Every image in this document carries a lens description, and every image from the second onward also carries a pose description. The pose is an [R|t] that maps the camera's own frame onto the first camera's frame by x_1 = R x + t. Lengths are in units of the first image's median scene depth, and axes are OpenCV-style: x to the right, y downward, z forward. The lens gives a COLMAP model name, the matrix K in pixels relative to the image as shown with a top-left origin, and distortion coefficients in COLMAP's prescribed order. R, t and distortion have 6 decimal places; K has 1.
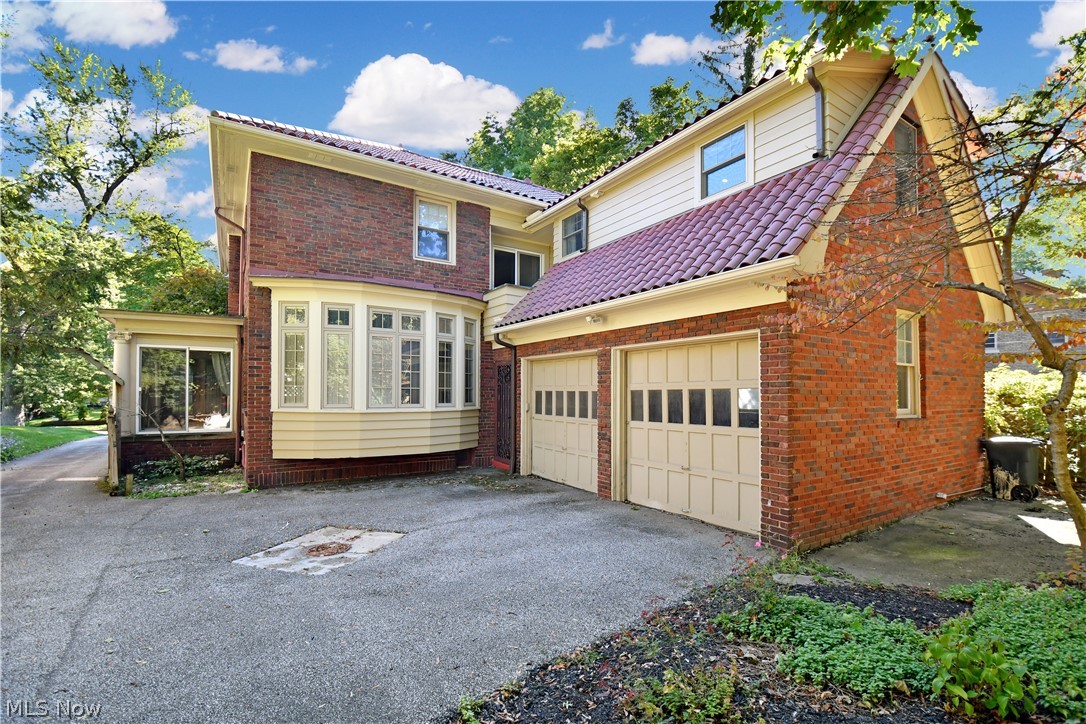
lens RADIAL K [[499.7, 0, 543.1], [0, 499.7, 395.7], [0, 0, 1]] dist [-0.001846, -0.000195]
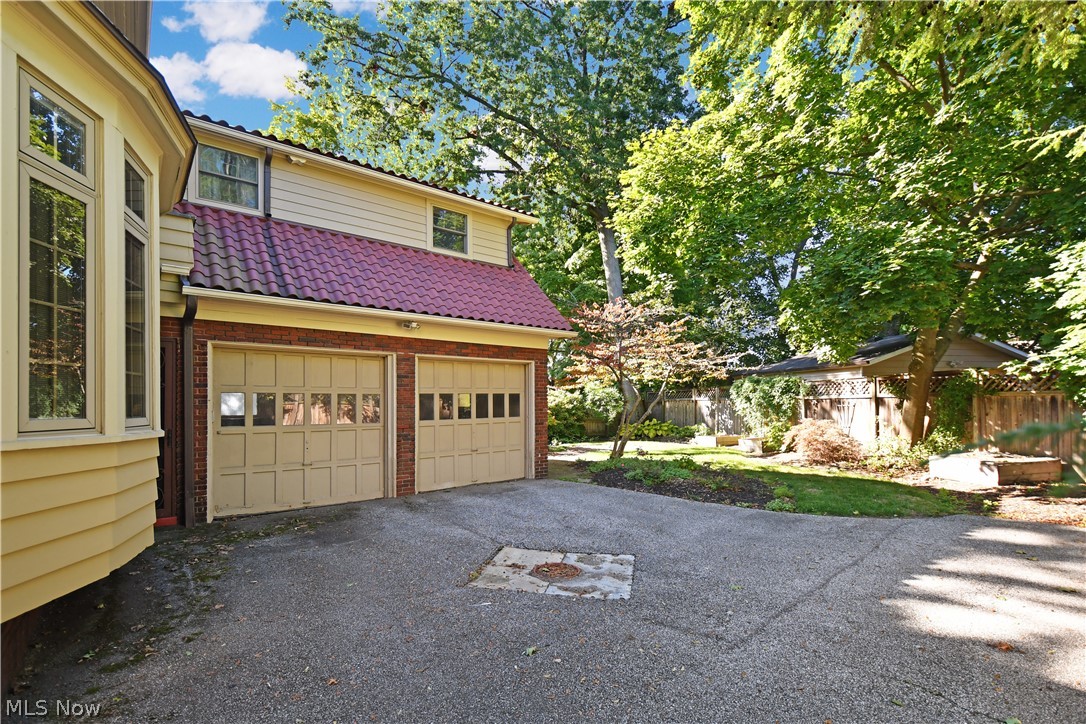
lens RADIAL K [[499.7, 0, 543.1], [0, 499.7, 395.7], [0, 0, 1]] dist [-0.001846, -0.000195]
pose [[-0.126613, 0.012446, 0.991874, -1.199768], [0.011641, 0.999871, -0.011061, 0.011500], [-0.991884, 0.010146, -0.126741, 1.049492]]
